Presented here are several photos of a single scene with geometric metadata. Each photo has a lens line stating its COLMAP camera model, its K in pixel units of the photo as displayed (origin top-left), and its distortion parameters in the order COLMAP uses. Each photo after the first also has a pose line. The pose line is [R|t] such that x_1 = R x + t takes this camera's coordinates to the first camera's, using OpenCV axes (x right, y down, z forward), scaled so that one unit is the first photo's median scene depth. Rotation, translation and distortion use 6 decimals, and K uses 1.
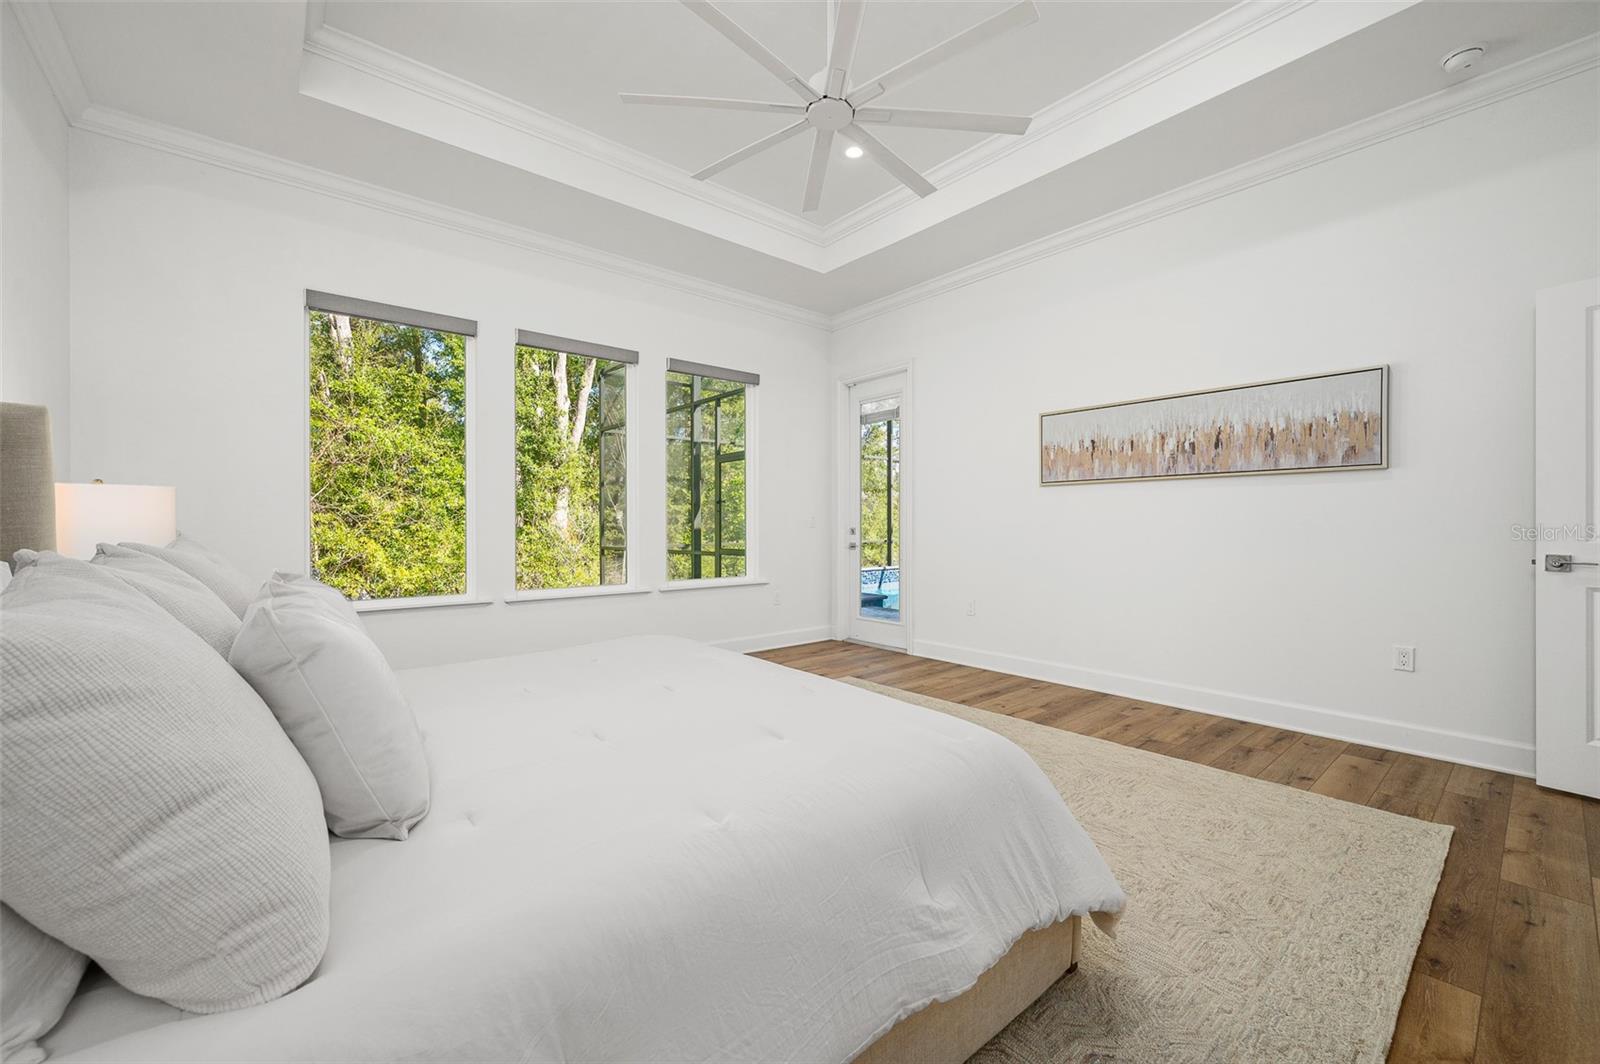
lens RADIAL K [[636.8, 0, 797.3], [0, 636.8, 528.7], [0, 0, 1]] dist [-0.001355, 0.000770]
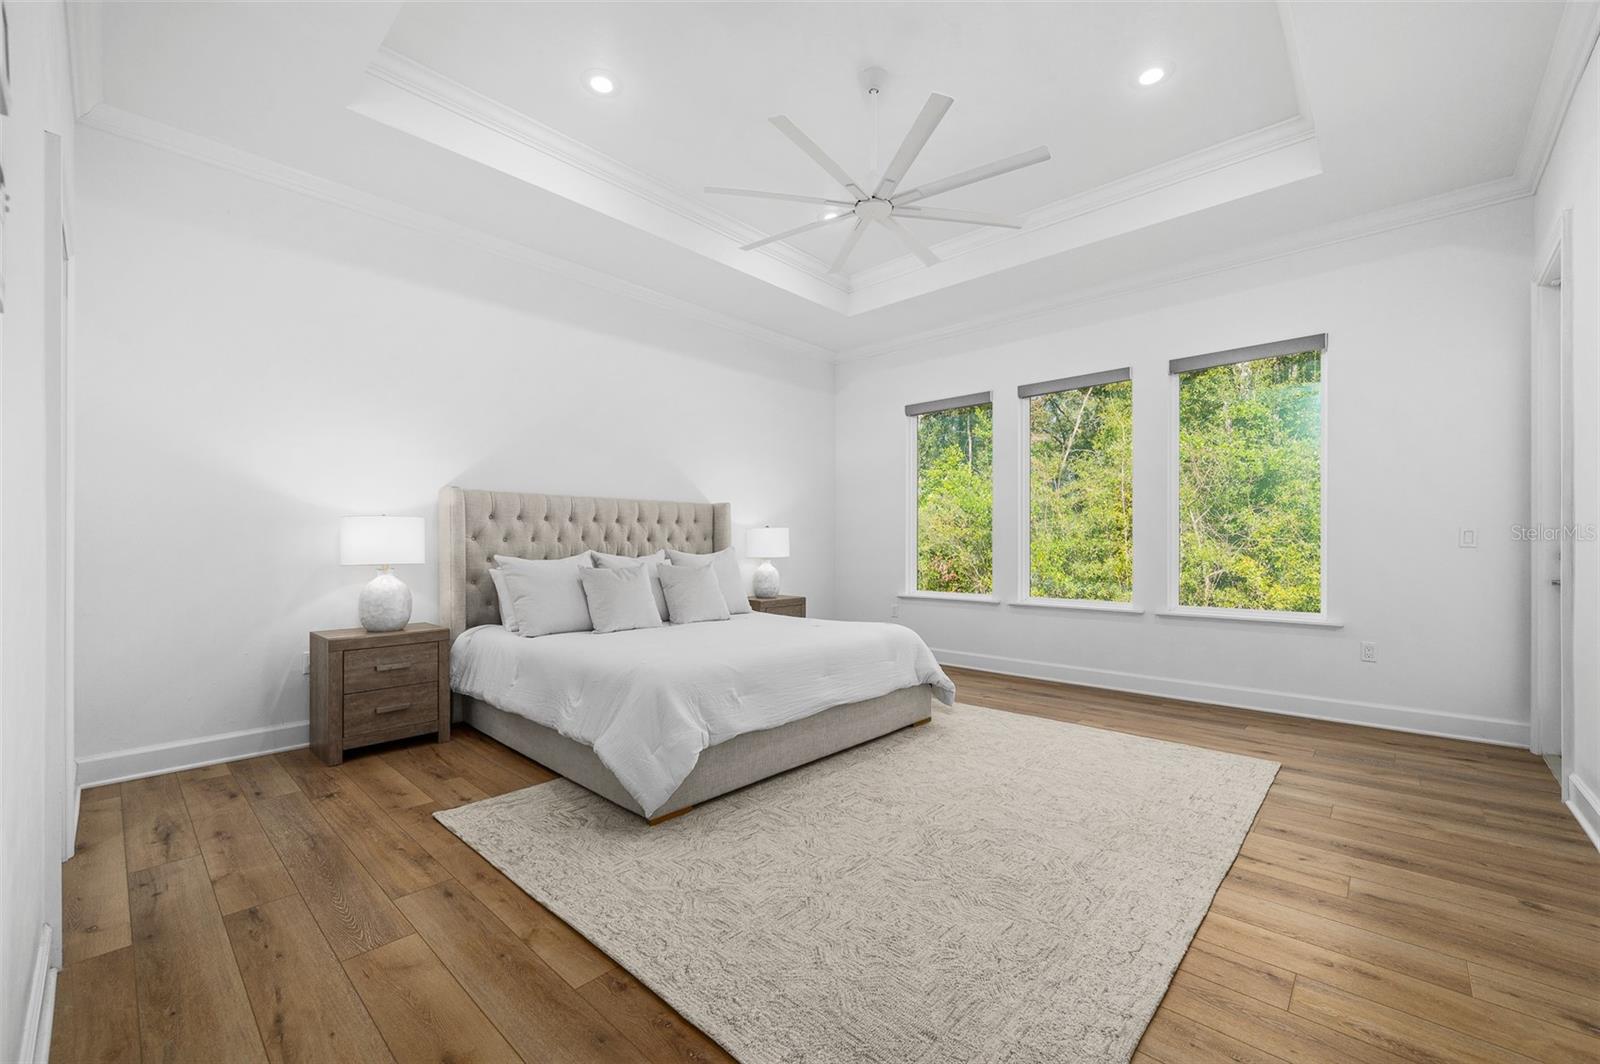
lens RADIAL K [[636.8, 0, 794.2], [0, 636.8, 540.5], [0, 0, 1]] dist [-0.001355, 0.000770]
pose [[0.123793, -0.002959, -0.992304, 1.111475], [-0.005922, 0.999976, -0.003721, -0.005226], [0.992290, 0.006337, 0.123773, 0.626672]]
